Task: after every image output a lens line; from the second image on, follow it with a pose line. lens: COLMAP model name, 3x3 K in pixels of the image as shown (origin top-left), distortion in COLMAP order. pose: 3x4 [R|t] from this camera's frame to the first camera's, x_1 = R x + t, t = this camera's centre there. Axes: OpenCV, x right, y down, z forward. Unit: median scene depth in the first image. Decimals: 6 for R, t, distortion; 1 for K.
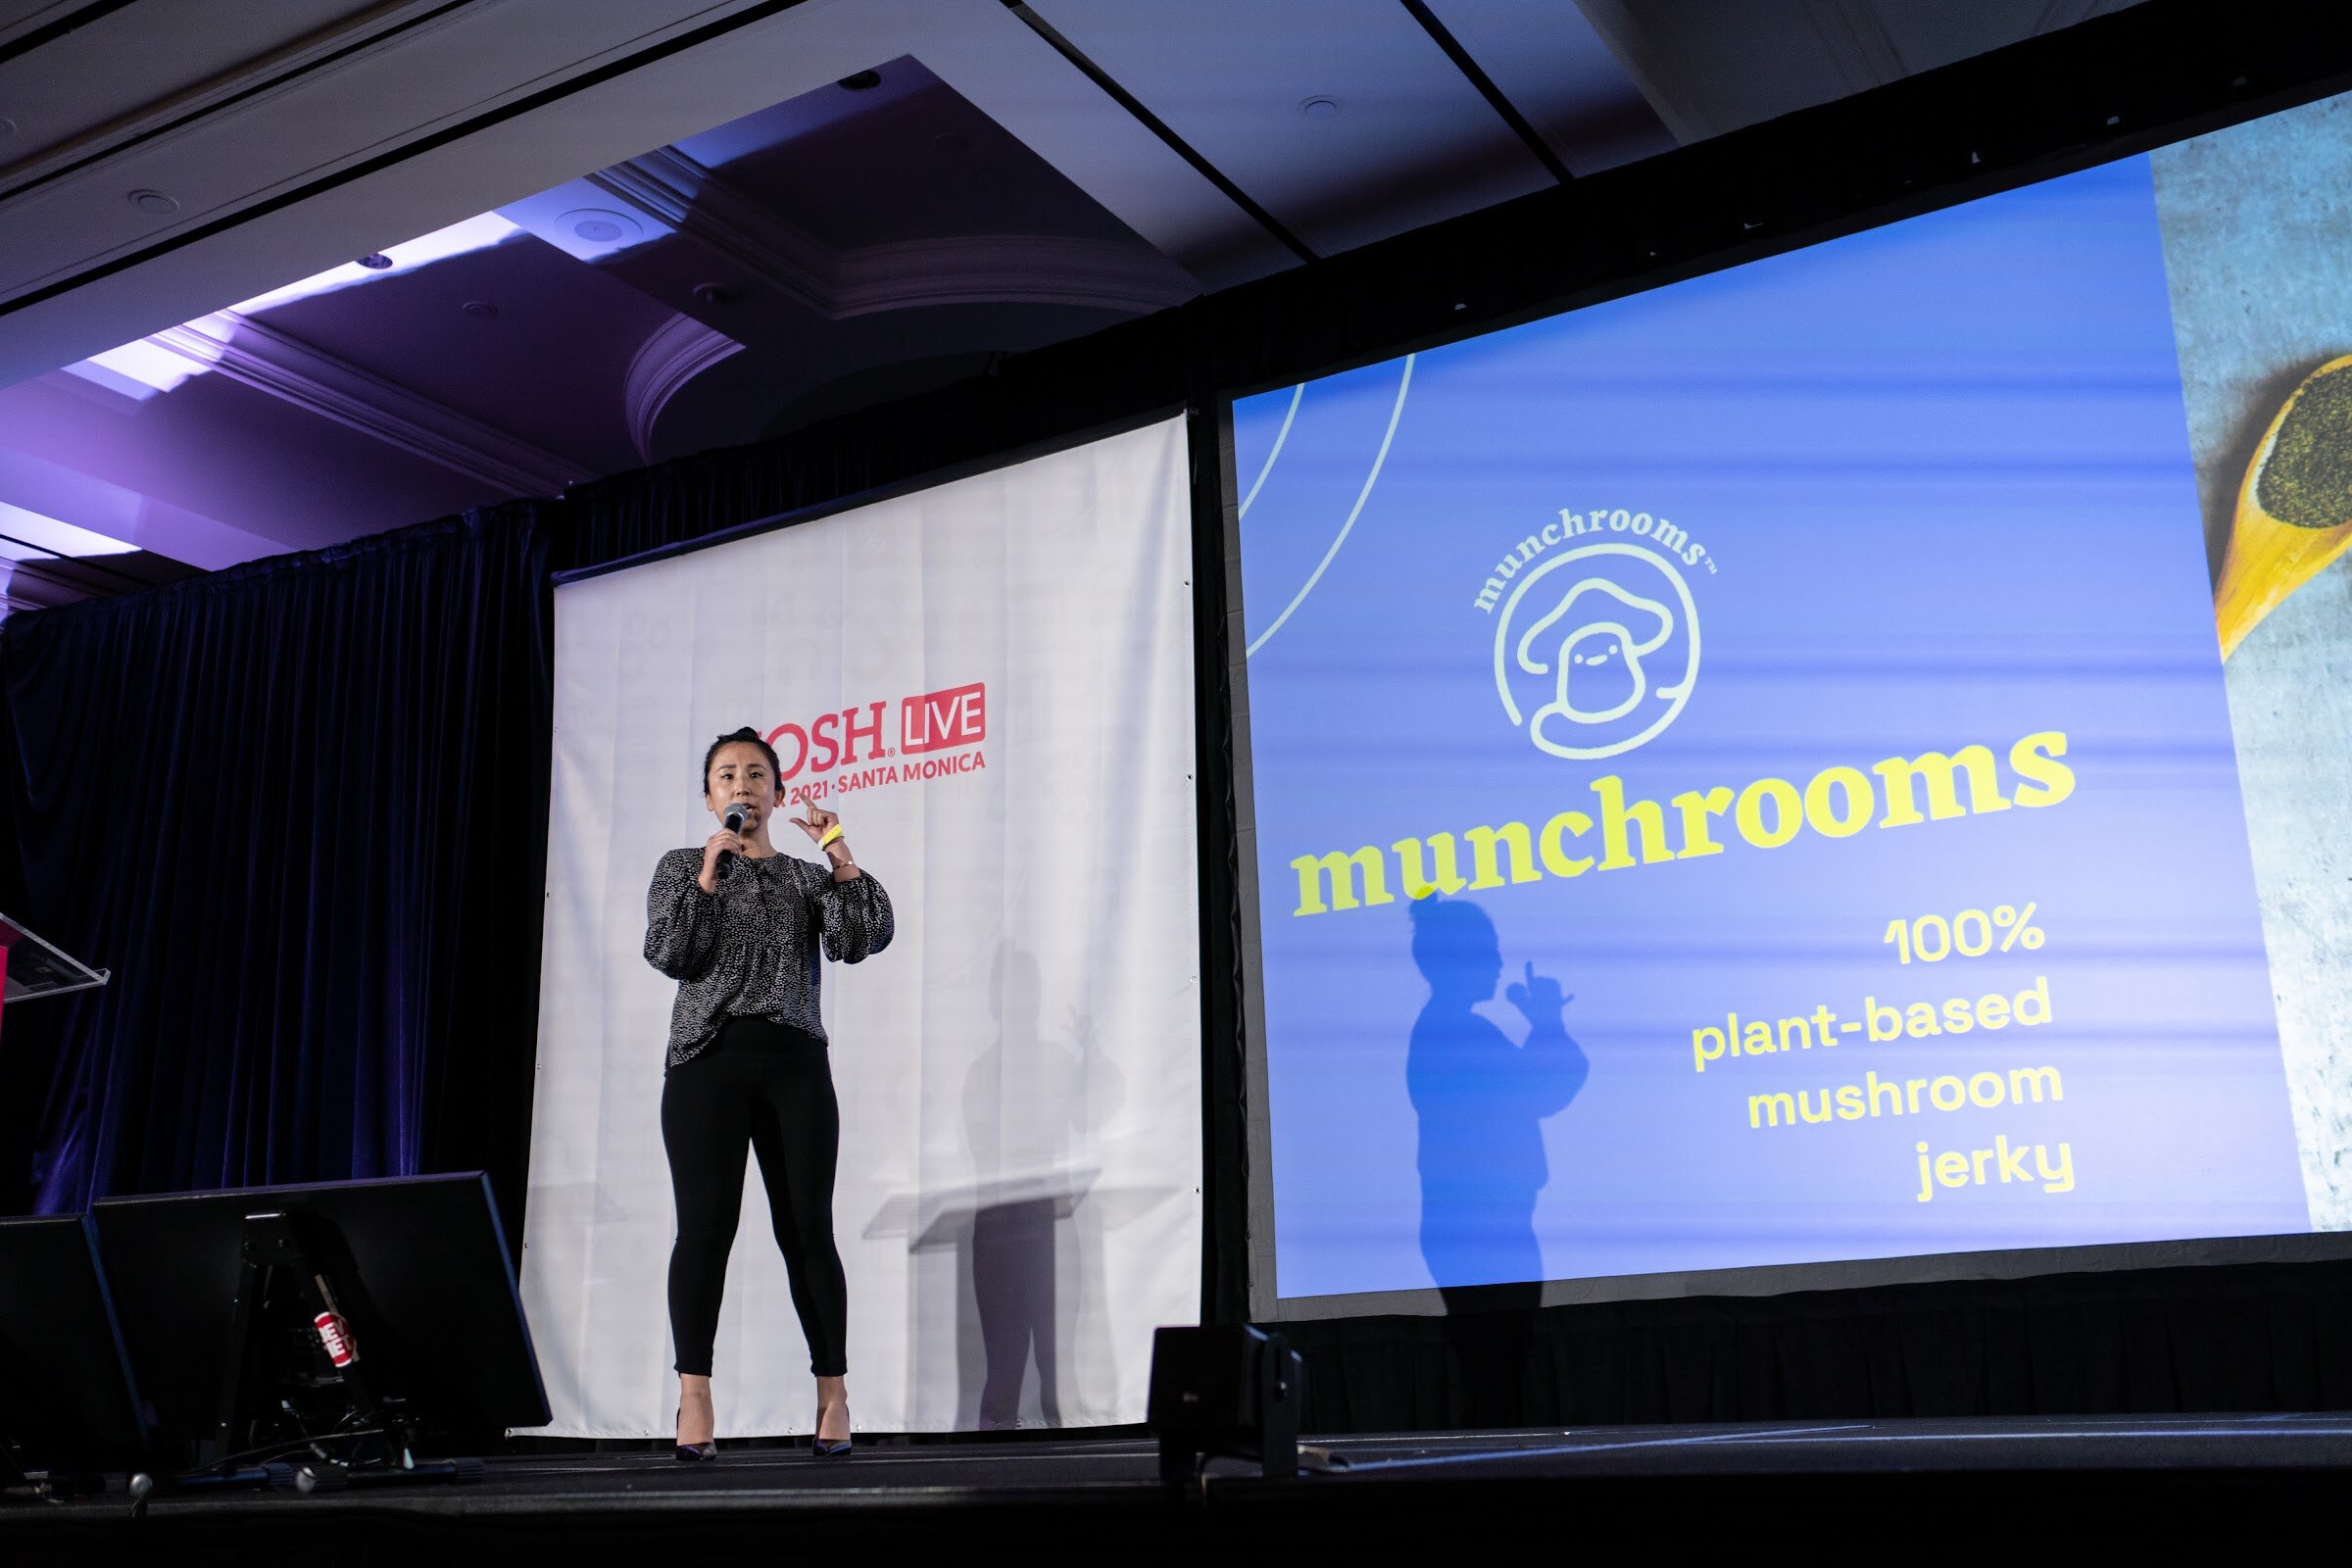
lens RADIAL K [[2355.2, 0, 1176.0], [0, 2355.2, 784.0], [0, 0, 1]] dist [-0.044167, 0.198218]
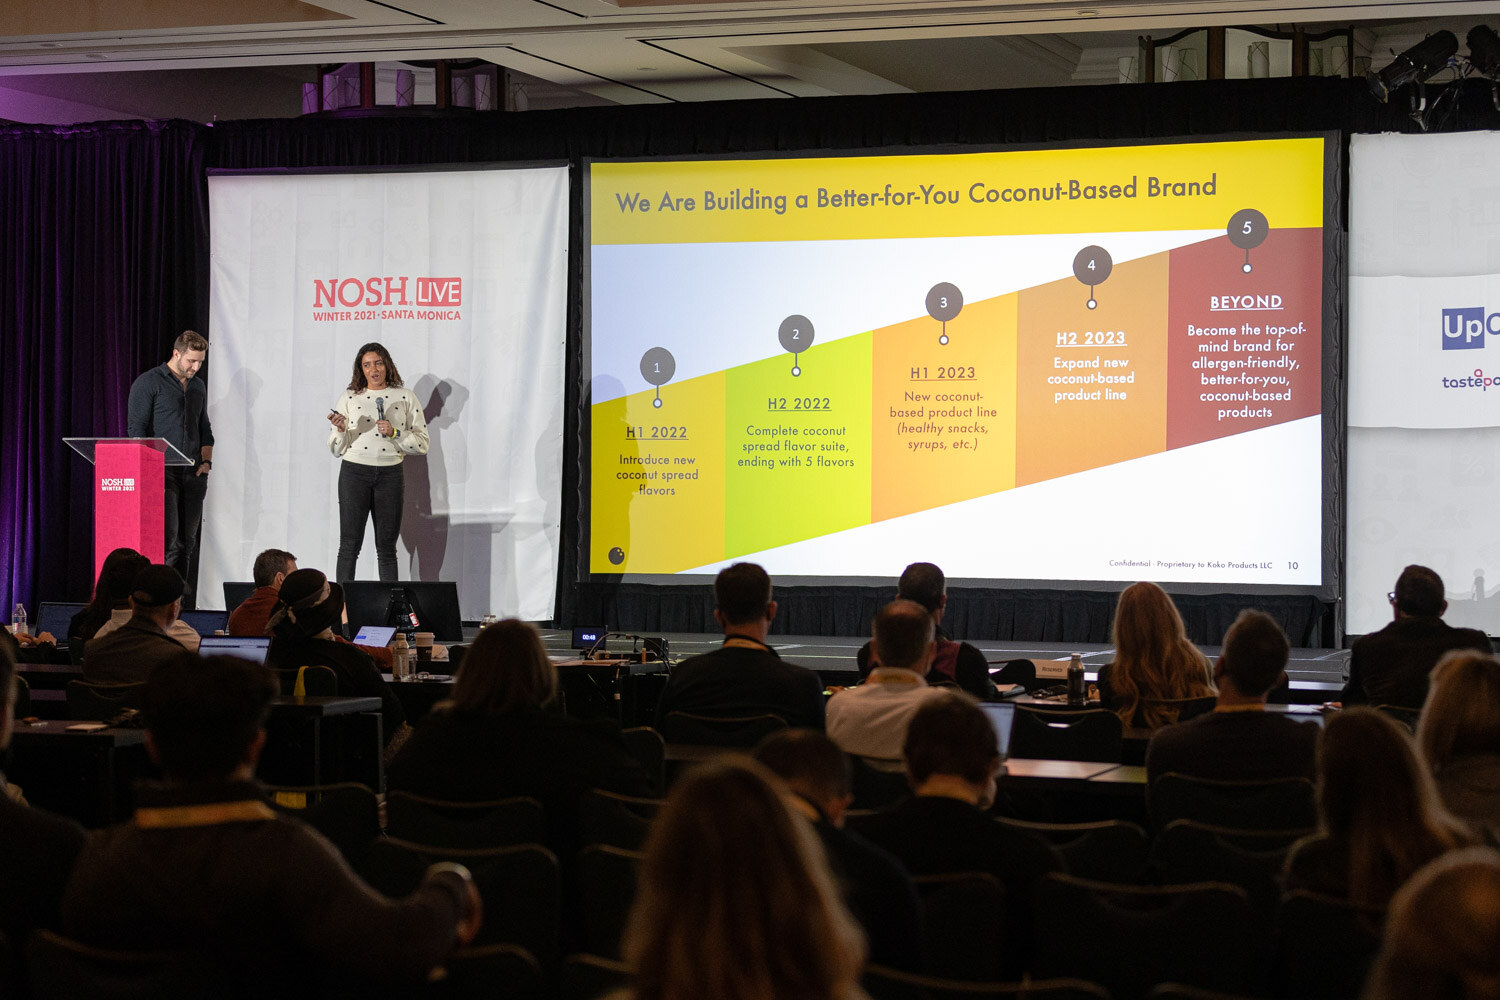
lens RADIAL K [[3081.1, 0, 750.0], [0, 3081.1, 500.0], [0, 0, 1]] dist [0.026050, 0.015525]
pose [[0.981744, 0.039333, 0.186096, -0.327813], [-0.085820, 0.964736, 0.248837, -0.550796], [-0.169746, -0.260265, 0.950499, -1.687436]]
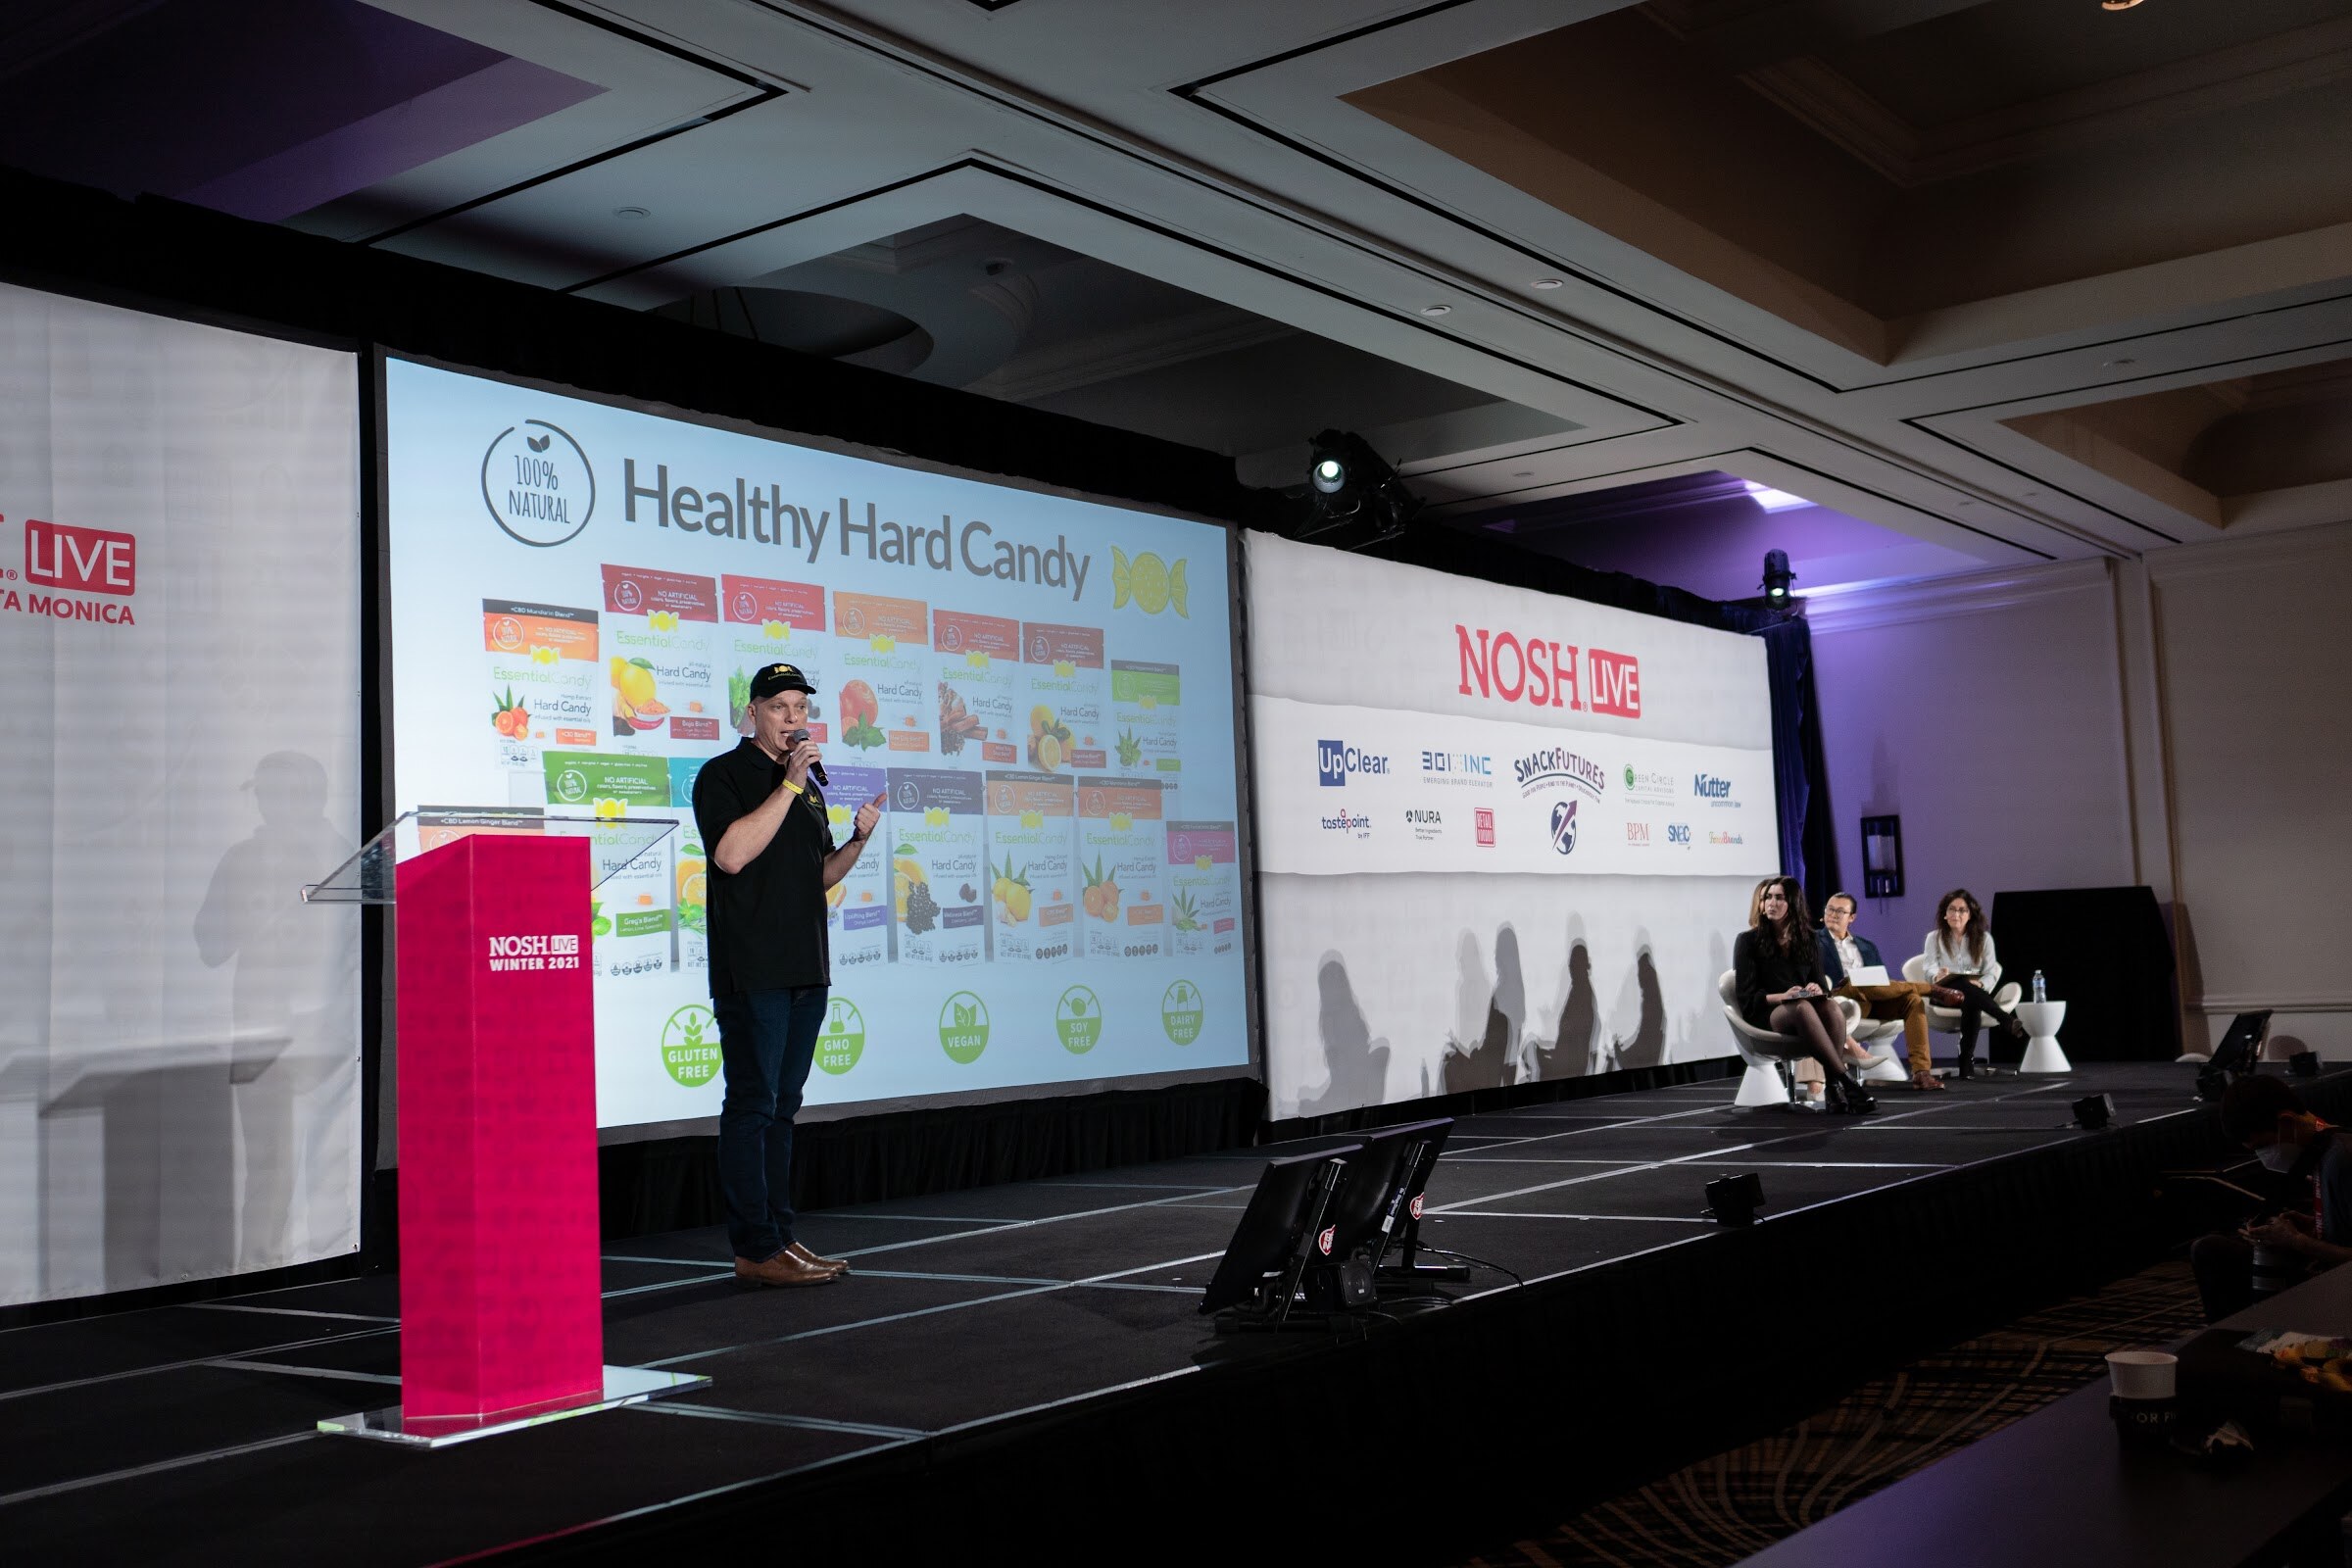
lens RADIAL K [[2355.2, 0, 1176.0], [0, 2355.2, 784.0], [0, 0, 1]] dist [-0.044167, 0.198218]
pose [[0.119963, 0.108363, 0.986847, -0.966517], [-0.215129, 0.973244, -0.080717, 0.042316], [-0.969190, -0.202616, 0.140065, 0.418647]]
